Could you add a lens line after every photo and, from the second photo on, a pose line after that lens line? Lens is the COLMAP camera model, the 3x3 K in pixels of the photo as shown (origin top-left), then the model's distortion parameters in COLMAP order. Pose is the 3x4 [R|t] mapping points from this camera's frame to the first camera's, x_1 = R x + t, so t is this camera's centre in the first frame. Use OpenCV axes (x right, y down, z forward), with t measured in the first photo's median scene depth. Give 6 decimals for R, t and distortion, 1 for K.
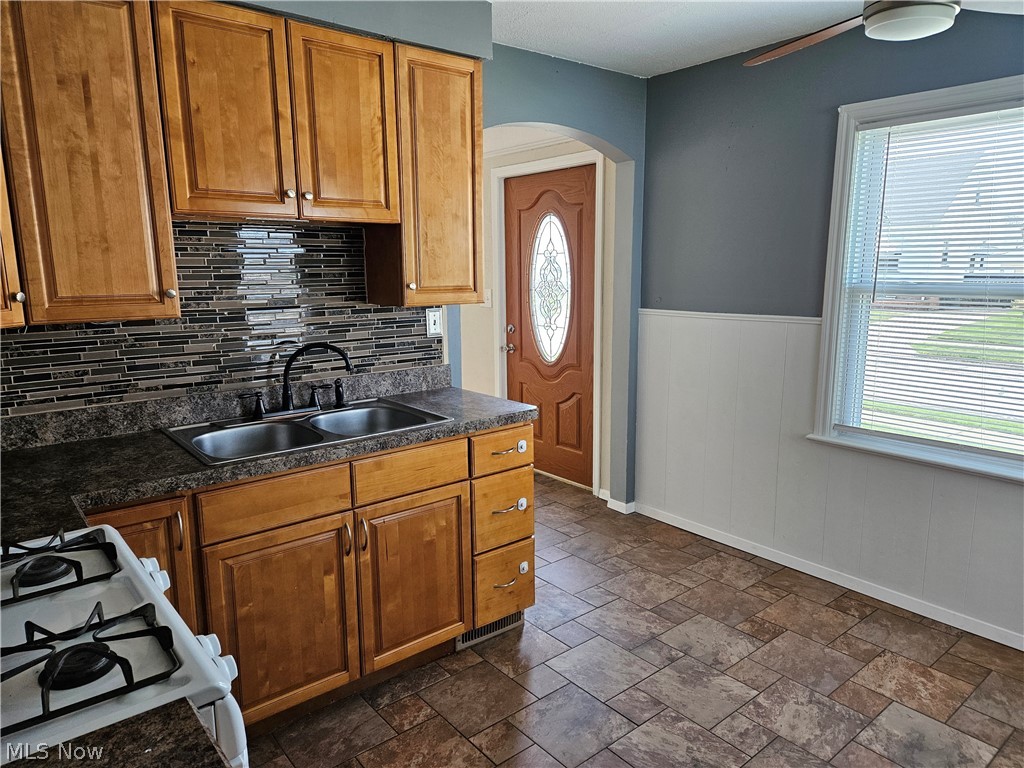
lens RADIAL K [[689.8, 0, 507.5], [0, 689.8, 391.9], [0, 0, 1]] dist [0.078133, -0.067533]
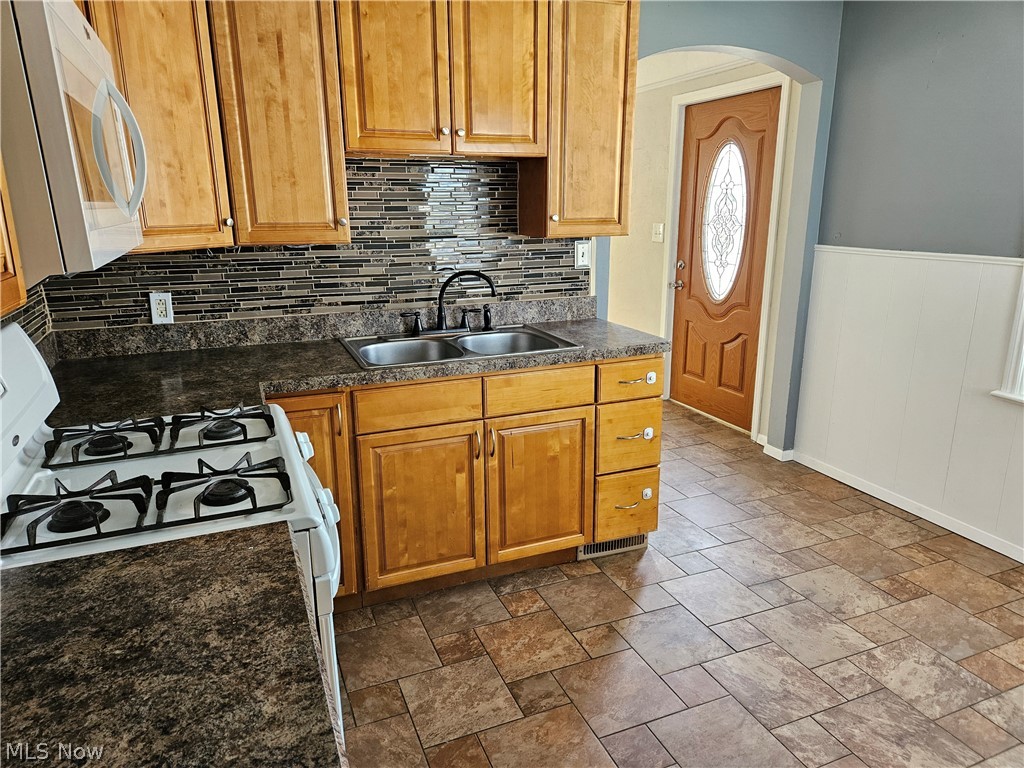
lens RADIAL K [[689.8, 0, 507.5], [0, 689.8, 391.9], [0, 0, 1]] dist [0.078133, -0.067533]
pose [[0.955851, 0.079781, -0.282813, 0.118474], [-0.055007, 0.994004, 0.094495, 0.015565], [0.288656, -0.074766, 0.954509, -0.051266]]
